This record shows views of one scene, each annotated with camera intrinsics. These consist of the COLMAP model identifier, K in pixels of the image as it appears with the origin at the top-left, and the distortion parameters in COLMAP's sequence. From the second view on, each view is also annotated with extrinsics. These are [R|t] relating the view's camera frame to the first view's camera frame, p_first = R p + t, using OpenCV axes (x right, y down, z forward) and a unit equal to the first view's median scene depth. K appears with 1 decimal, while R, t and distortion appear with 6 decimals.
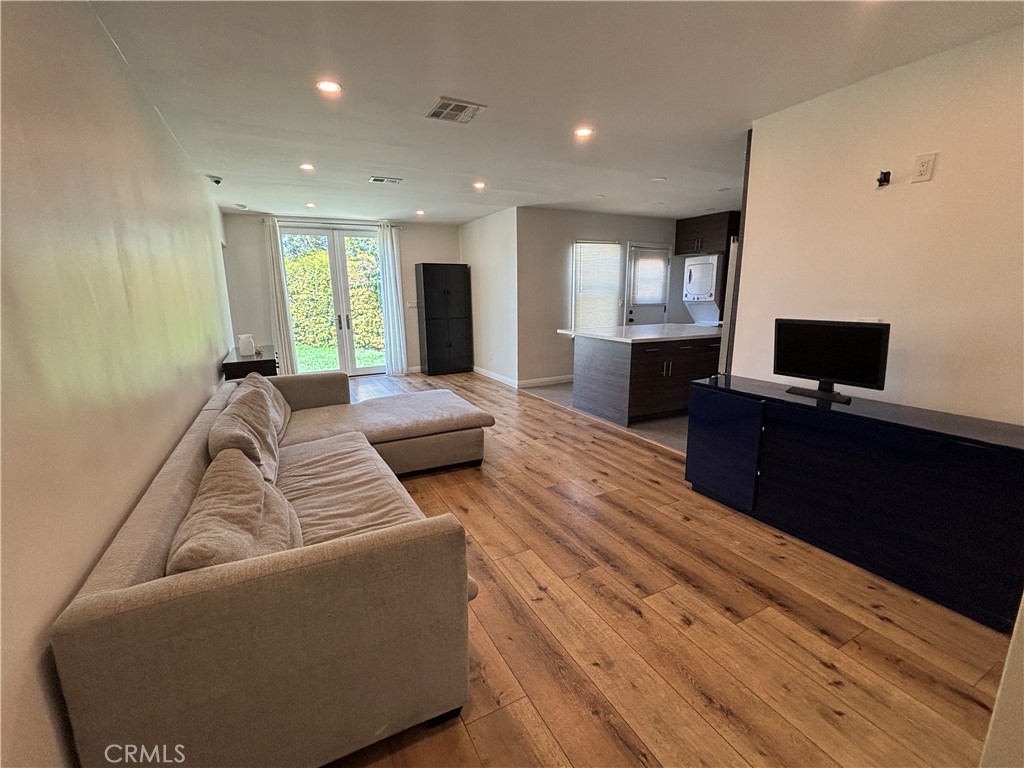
lens RADIAL K [[442.9, 0, 507.5], [0, 442.9, 381.8], [0, 0, 1]] dist [0.001115, 0.001112]
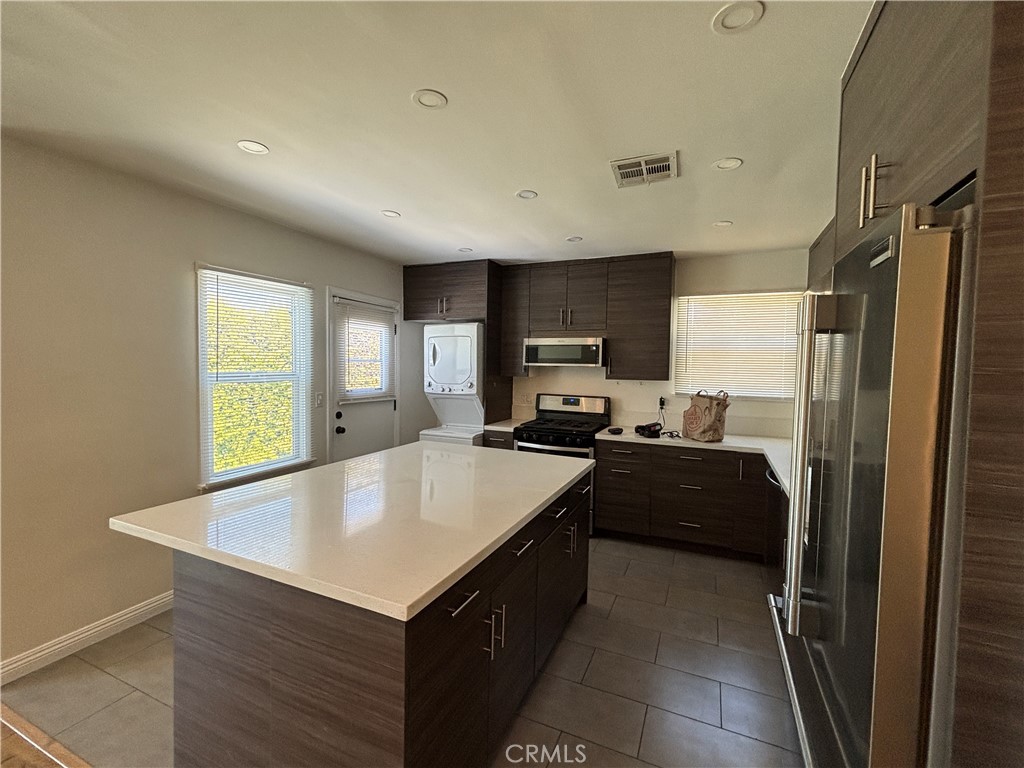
lens RADIAL K [[442.9, 0, 515.9], [0, 442.9, 380.4], [0, 0, 1]] dist [0.001115, 0.001112]
pose [[0.768857, -0.002836, 0.639415, 0.214523], [0.106348, 0.986629, -0.123502, -0.233841], [-0.630515, 0.162956, 0.758878, 0.959209]]
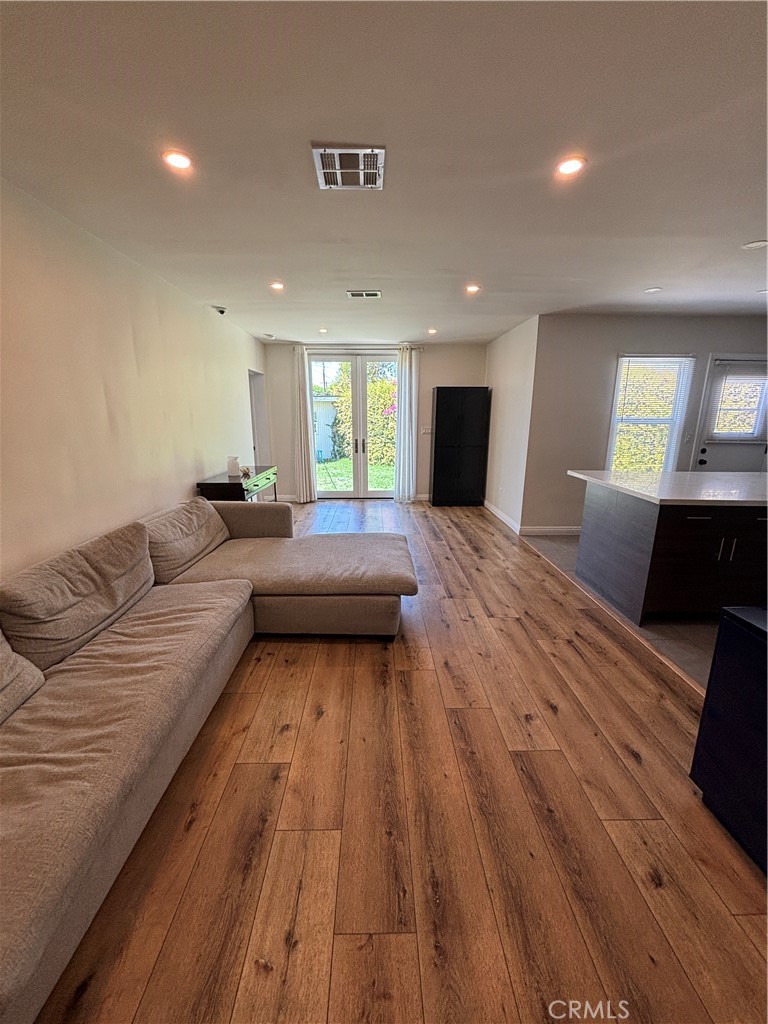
lens RADIAL K [[409.7, 0, 384.5], [0, 409.7, 509.9], [0, 0, 1]] dist [0.003560, -0.000687]
pose [[0.898513, 0.115010, -0.423612, 0.222172], [-0.103527, 0.993364, 0.050109, -0.086960], [0.426564, -0.001168, 0.904457, 0.353083]]
